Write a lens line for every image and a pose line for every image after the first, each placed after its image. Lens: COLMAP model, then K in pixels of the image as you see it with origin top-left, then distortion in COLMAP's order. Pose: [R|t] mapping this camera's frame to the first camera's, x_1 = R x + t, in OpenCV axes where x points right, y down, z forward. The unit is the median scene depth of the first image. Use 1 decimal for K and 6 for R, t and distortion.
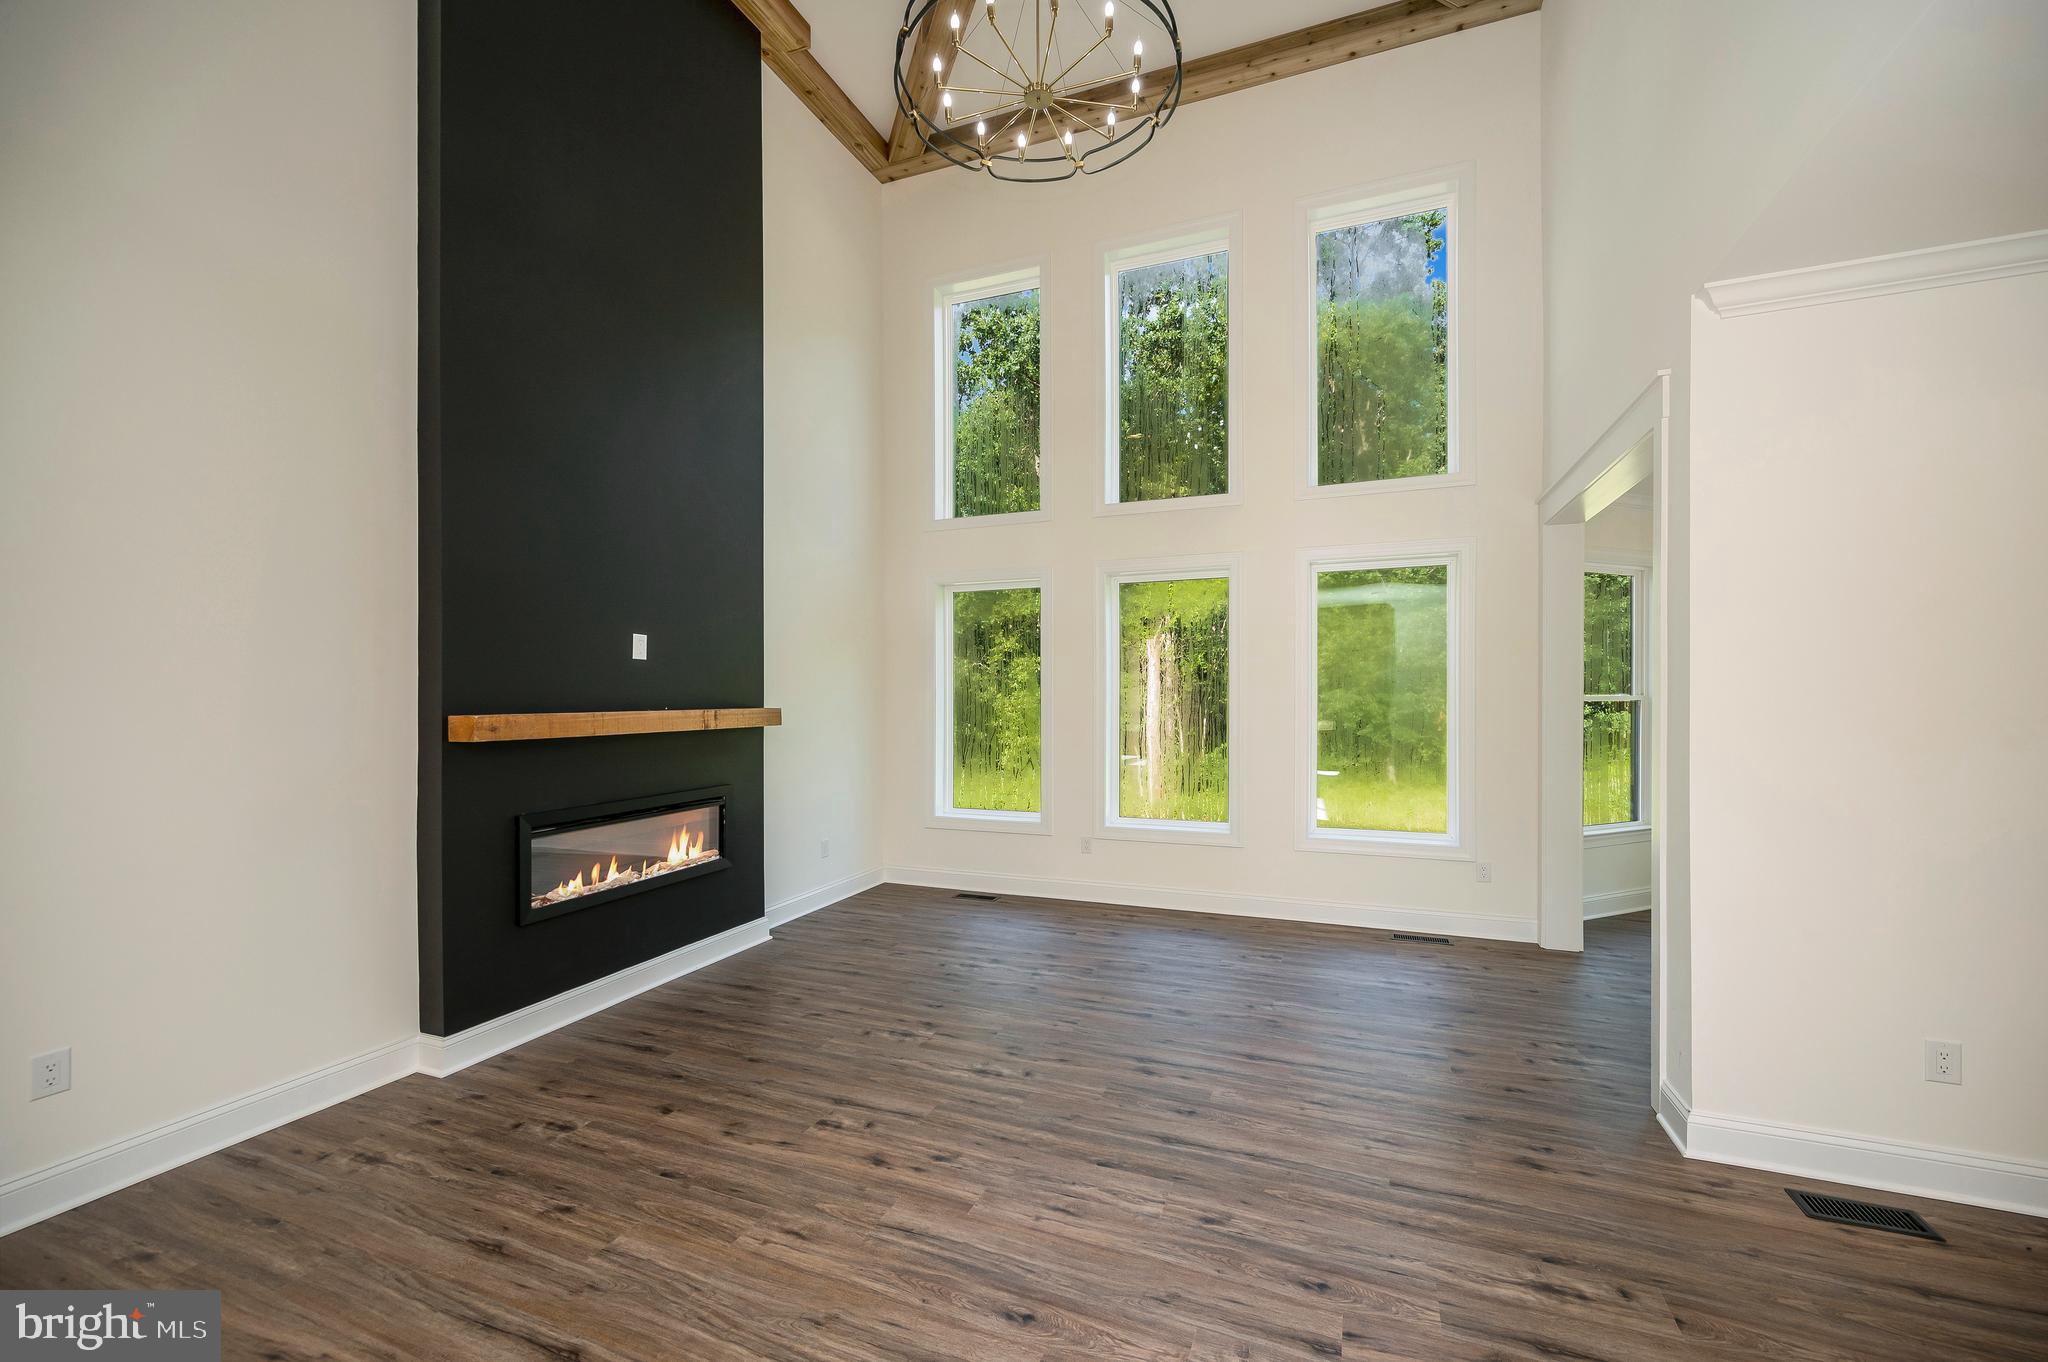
lens RADIAL K [[801.9, 0, 1045.6], [0, 801.9, 643.4], [0, 0, 1]] dist [-0.000409, -0.000089]
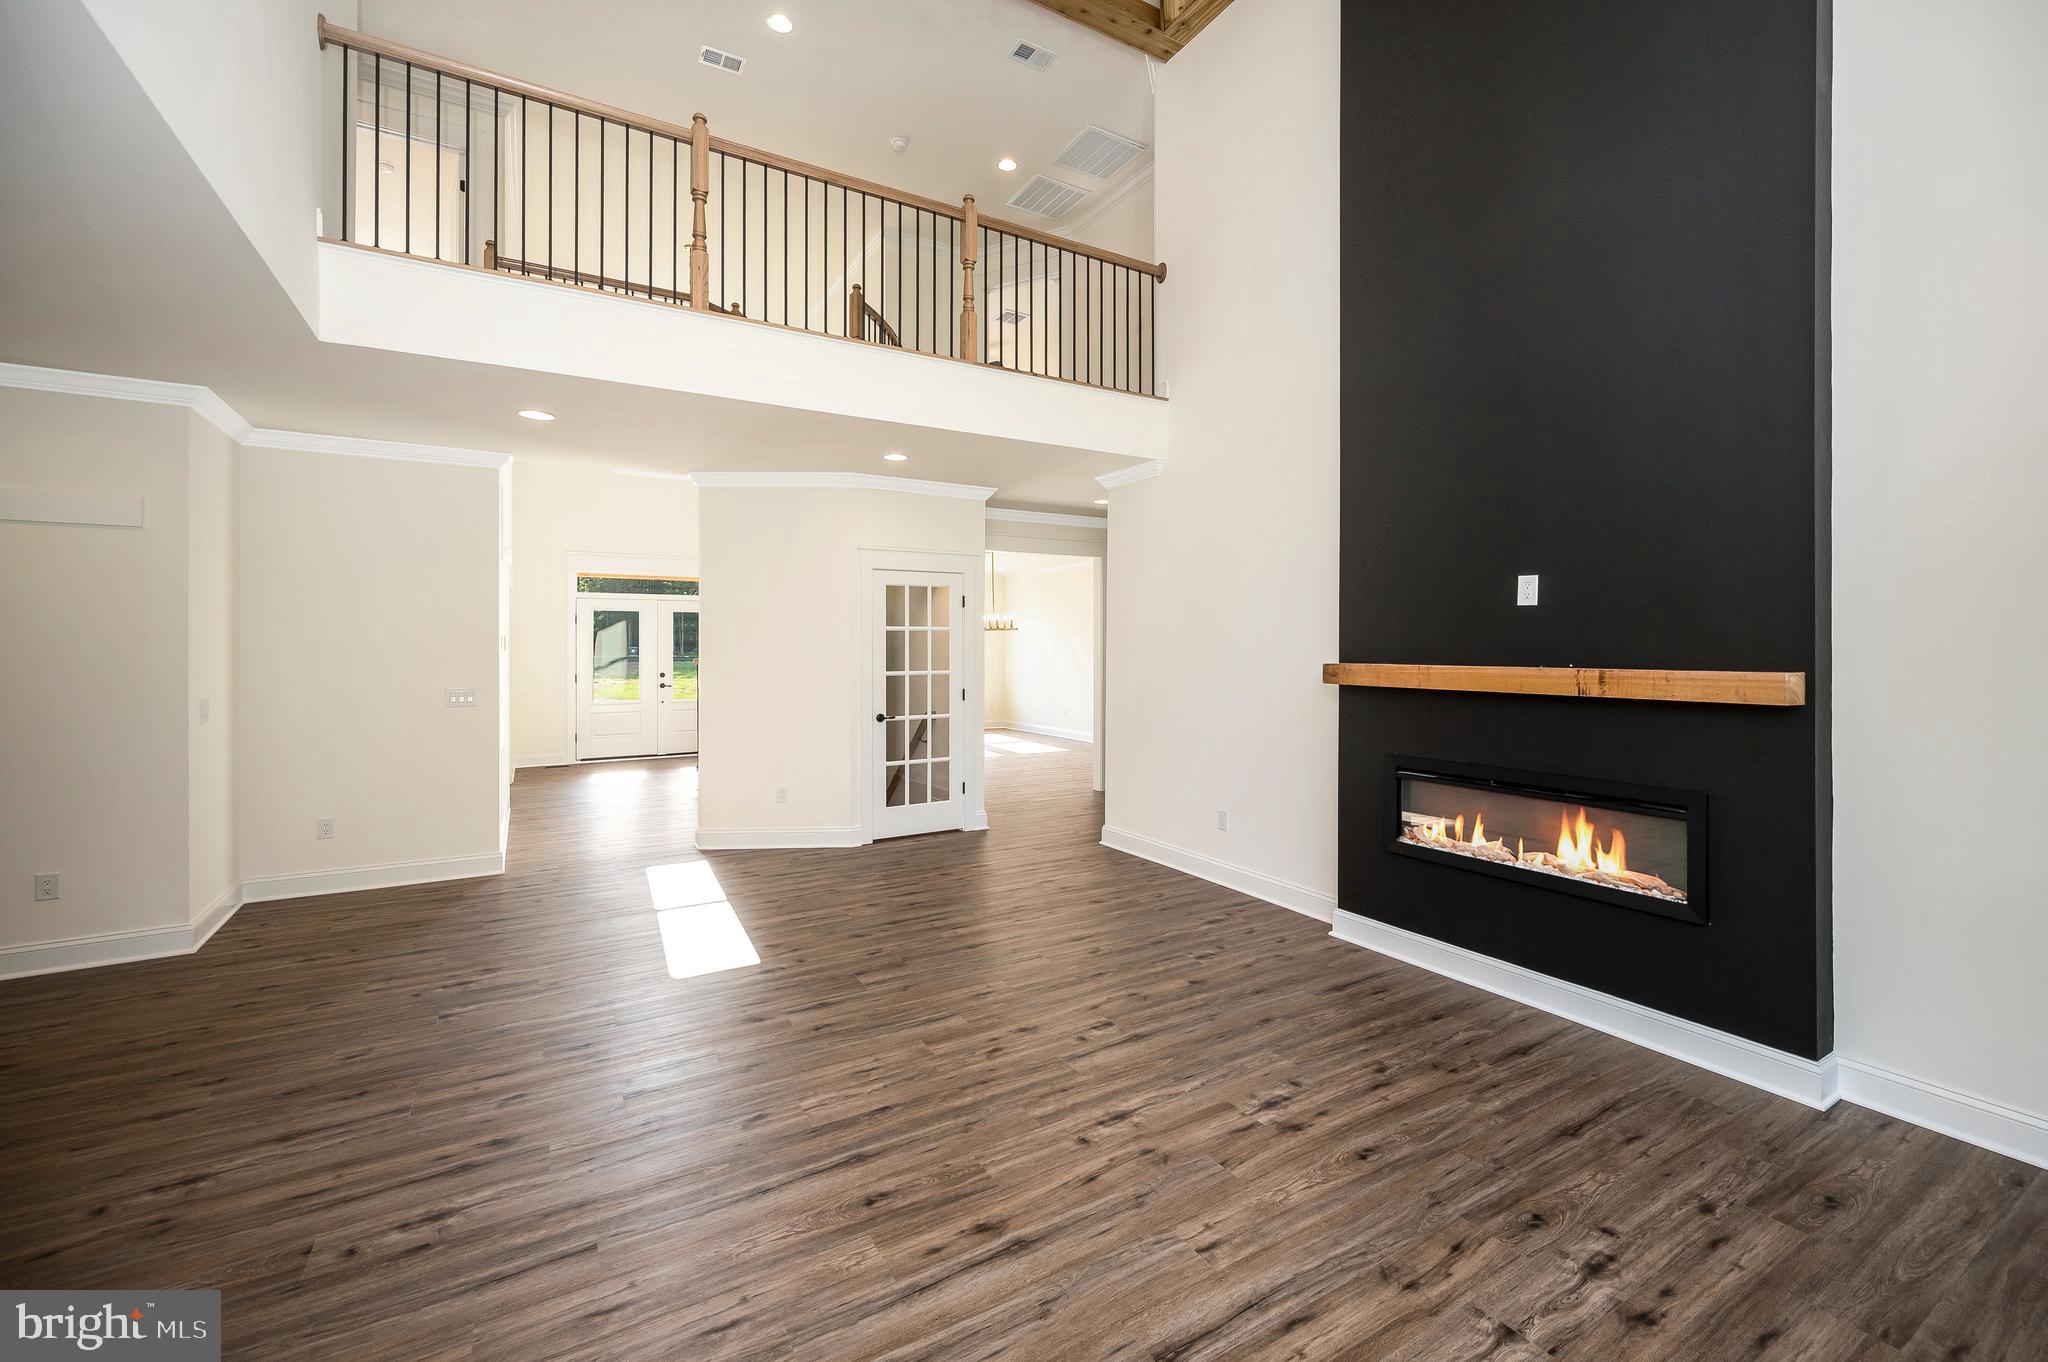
lens RADIAL K [[828.4, 0, 1014.3], [0, 828.4, 649.8], [0, 0, 1]] dist [0.002843, 0.000238]
pose [[-0.618830, 0.010294, -0.785457, 0.670016], [0.053917, 0.998113, -0.029398, 0.089963], [0.783672, -0.060542, -0.618217, 1.537129]]
